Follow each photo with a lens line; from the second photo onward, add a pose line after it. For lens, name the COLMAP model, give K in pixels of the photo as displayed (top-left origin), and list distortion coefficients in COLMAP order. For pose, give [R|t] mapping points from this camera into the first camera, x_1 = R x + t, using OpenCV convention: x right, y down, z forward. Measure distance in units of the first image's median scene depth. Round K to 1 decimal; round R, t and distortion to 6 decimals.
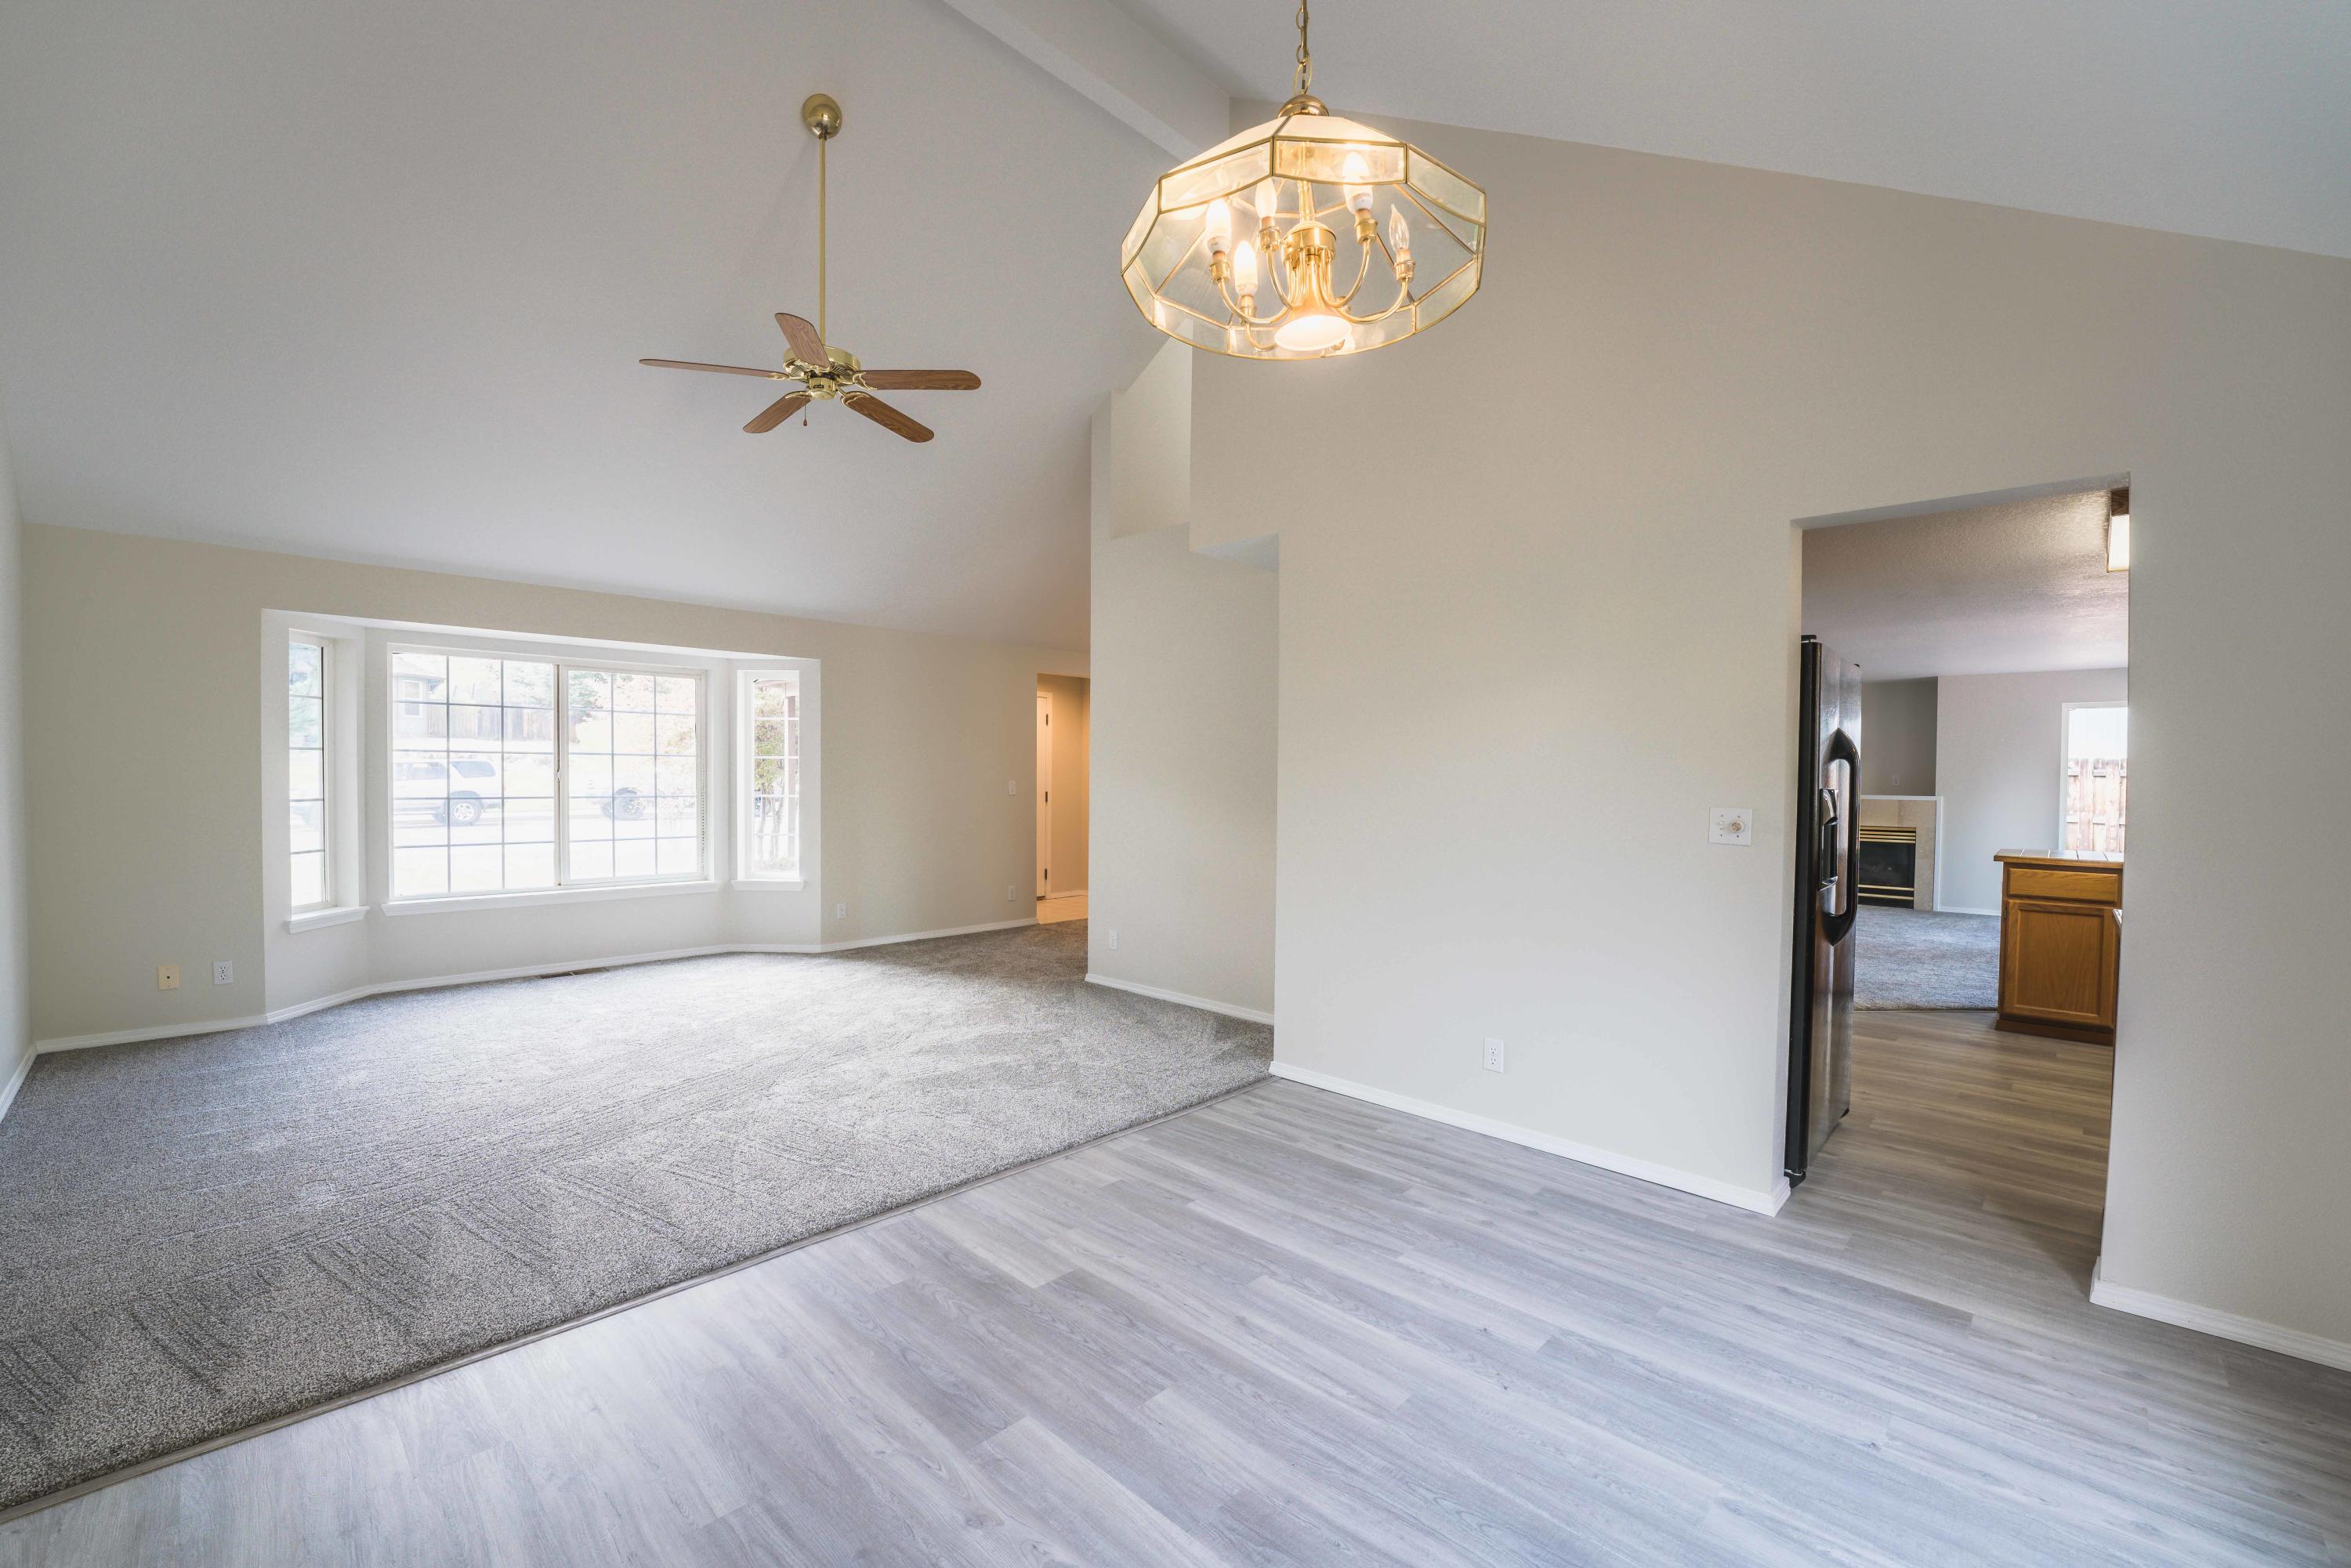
lens RADIAL K [[972.1, 0, 1161.2], [0, 972.1, 796.8], [0, 0, 1]] dist [-0.031663, 0.004829]
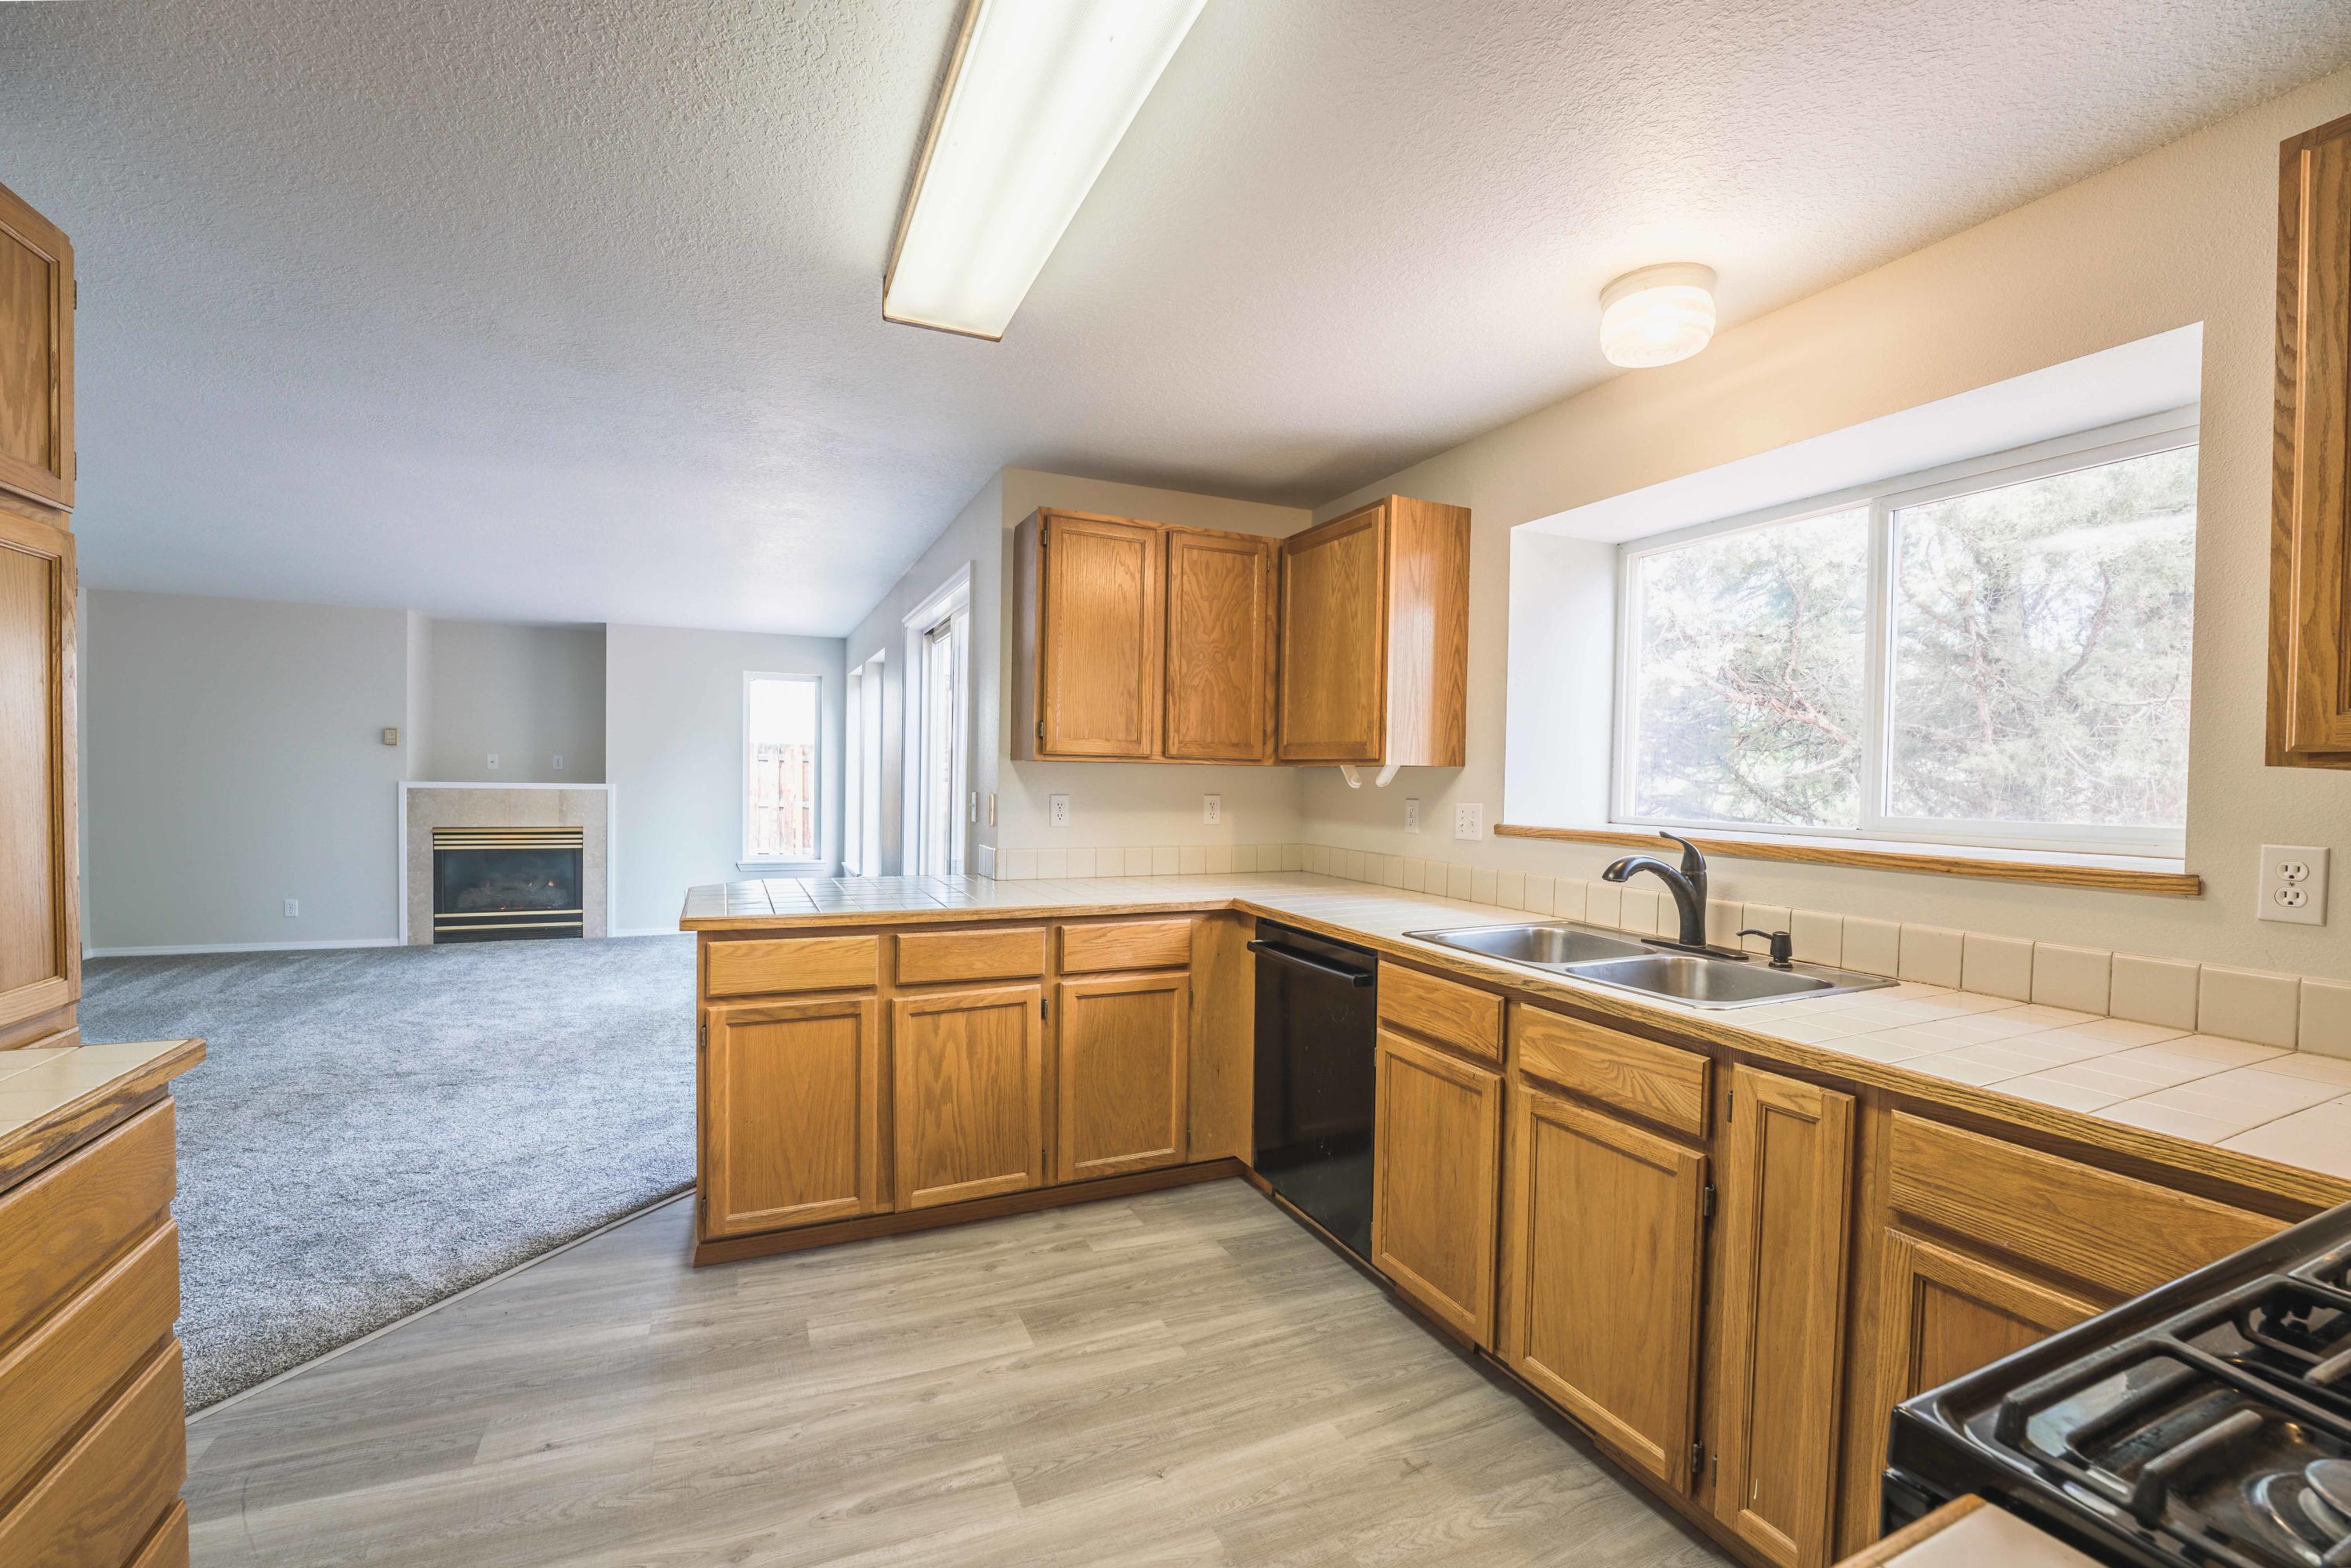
lens RADIAL K [[972.1, 0, 1161.2], [0, 972.1, 796.8], [0, 0, 1]] dist [-0.031663, 0.004829]
pose [[0.373160, -0.026578, 0.927386, 0.280257], [0.012317, 0.999643, 0.023692, -0.003019], [-0.927685, 0.002582, 0.373354, 0.321184]]
